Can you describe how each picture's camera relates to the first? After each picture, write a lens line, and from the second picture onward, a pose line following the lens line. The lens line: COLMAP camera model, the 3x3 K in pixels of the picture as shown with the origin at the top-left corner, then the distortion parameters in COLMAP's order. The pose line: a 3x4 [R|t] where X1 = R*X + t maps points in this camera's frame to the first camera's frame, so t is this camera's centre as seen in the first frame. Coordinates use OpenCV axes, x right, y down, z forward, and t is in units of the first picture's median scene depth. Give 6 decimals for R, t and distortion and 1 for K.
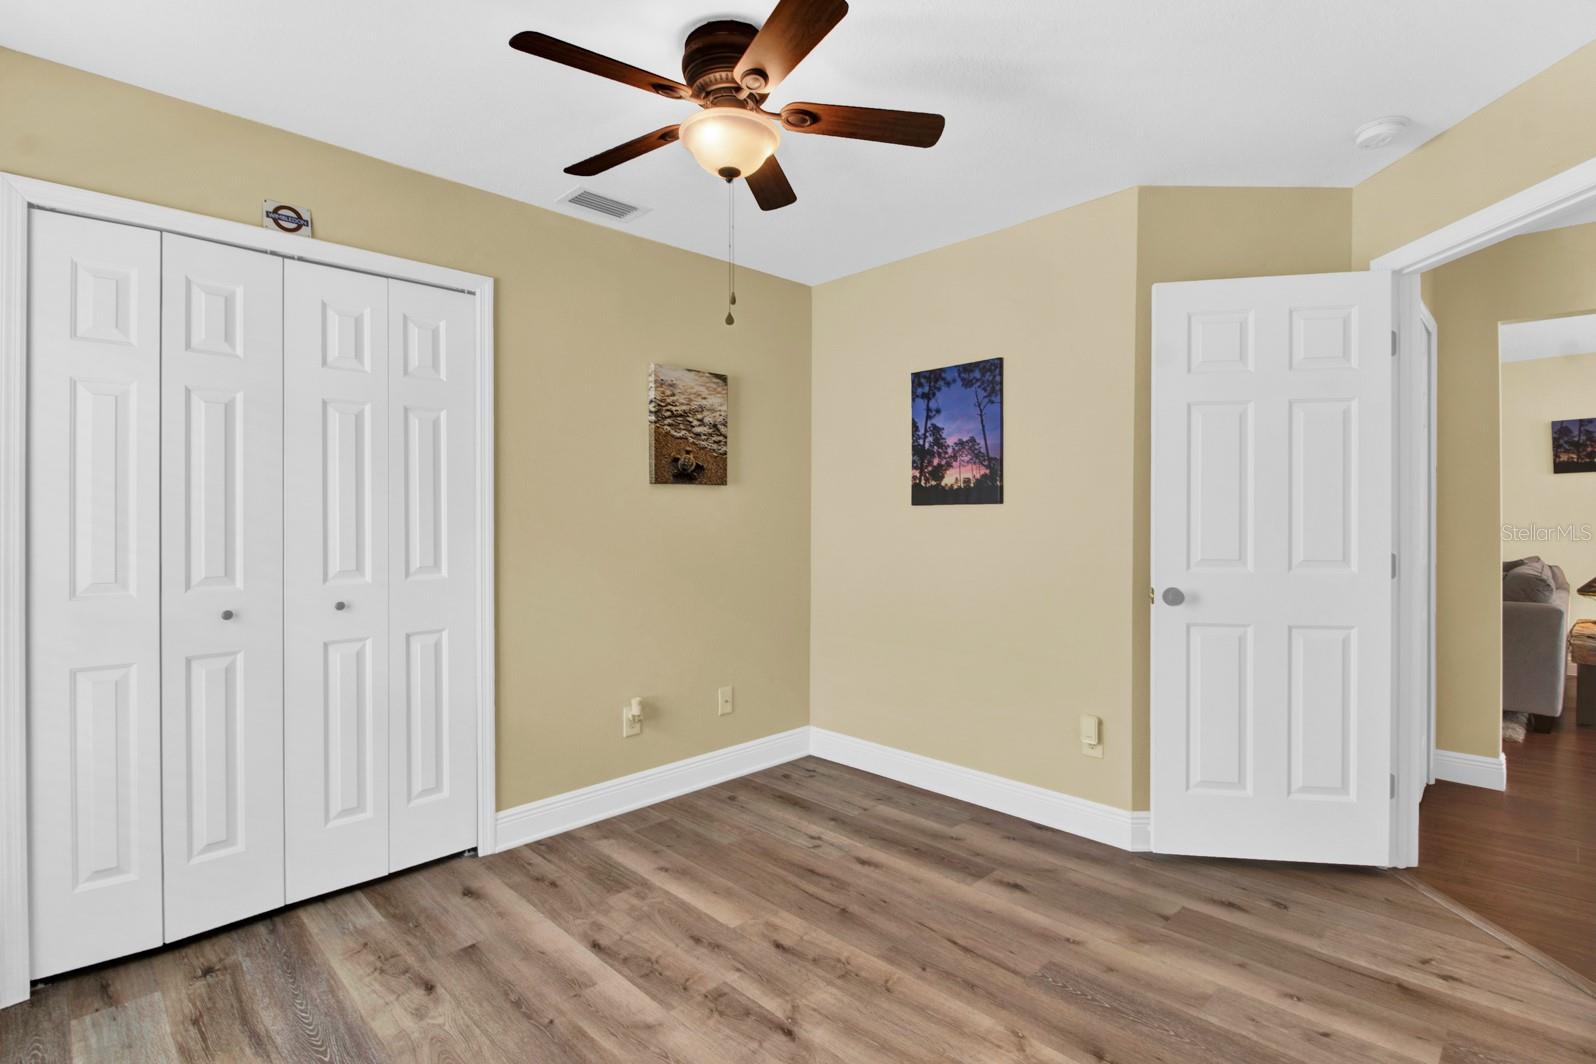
lens RADIAL K [[771.5, 0, 803.7], [0, 771.5, 514.4], [0, 0, 1]] dist [-0.000667, -0.001020]
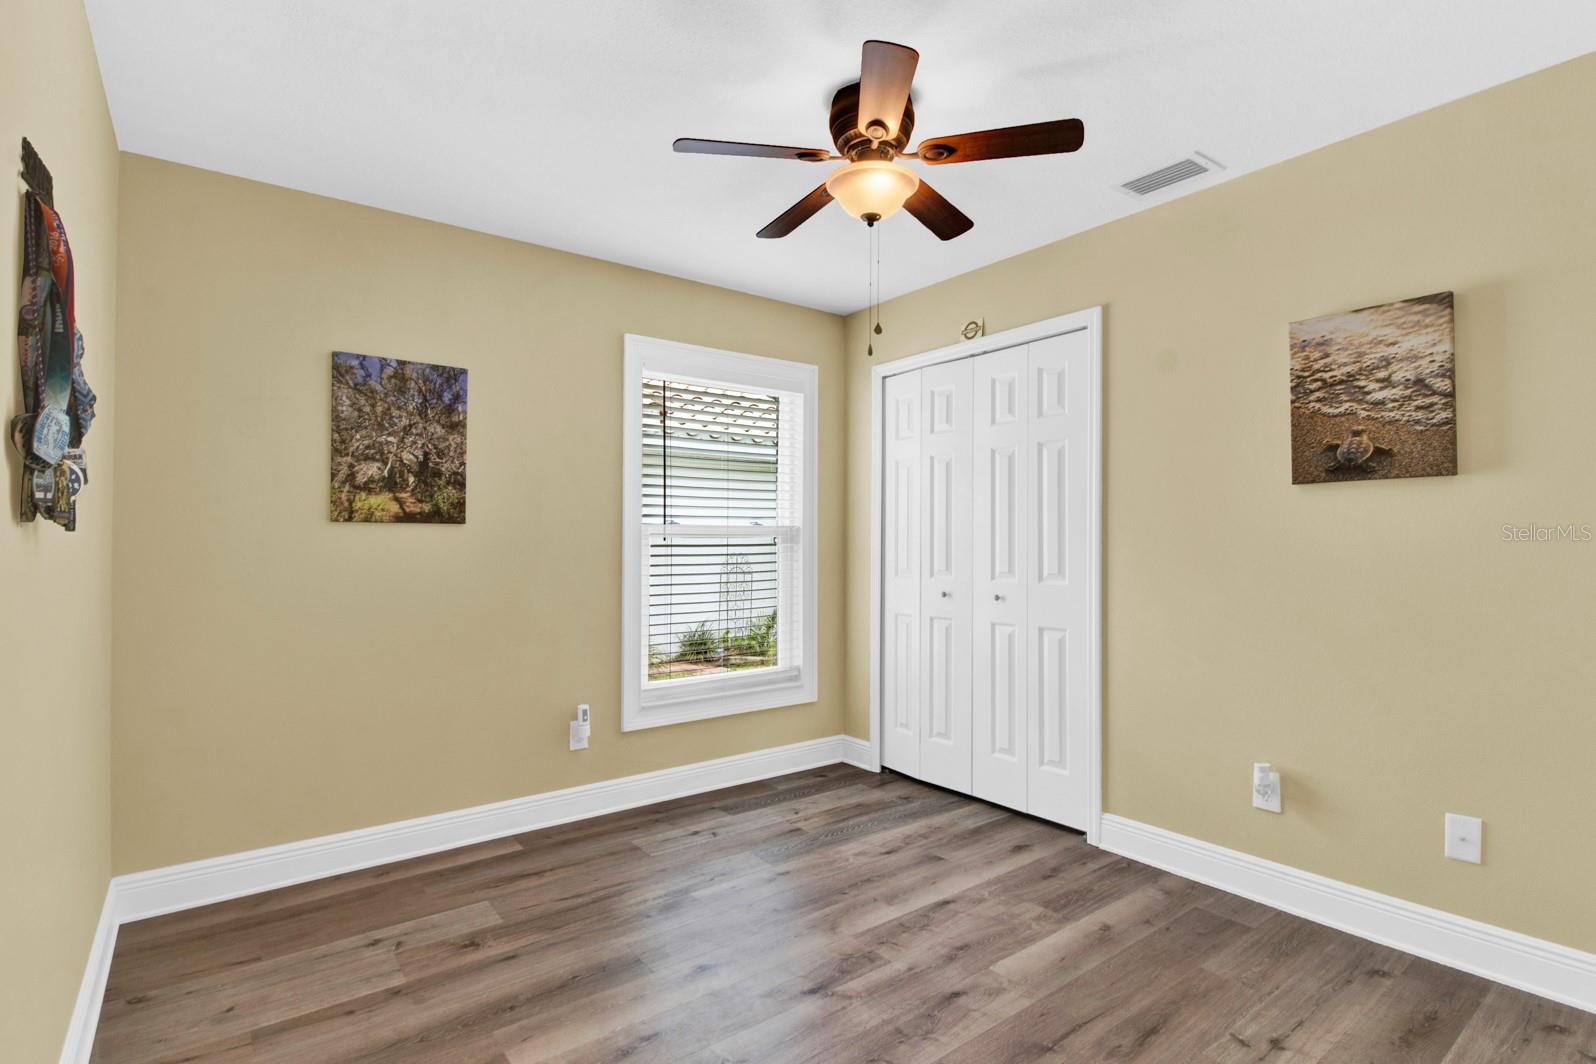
lens RADIAL K [[772.8, 0, 797.2], [0, 772.8, 539.5], [0, 0, 1]] dist [-0.000328, -0.010423]
pose [[-0.137972, 0.003067, -0.990431, 0.696468], [0.007653, 0.999969, 0.002030, 0.008653], [0.990407, -0.007300, -0.137991, 0.724404]]
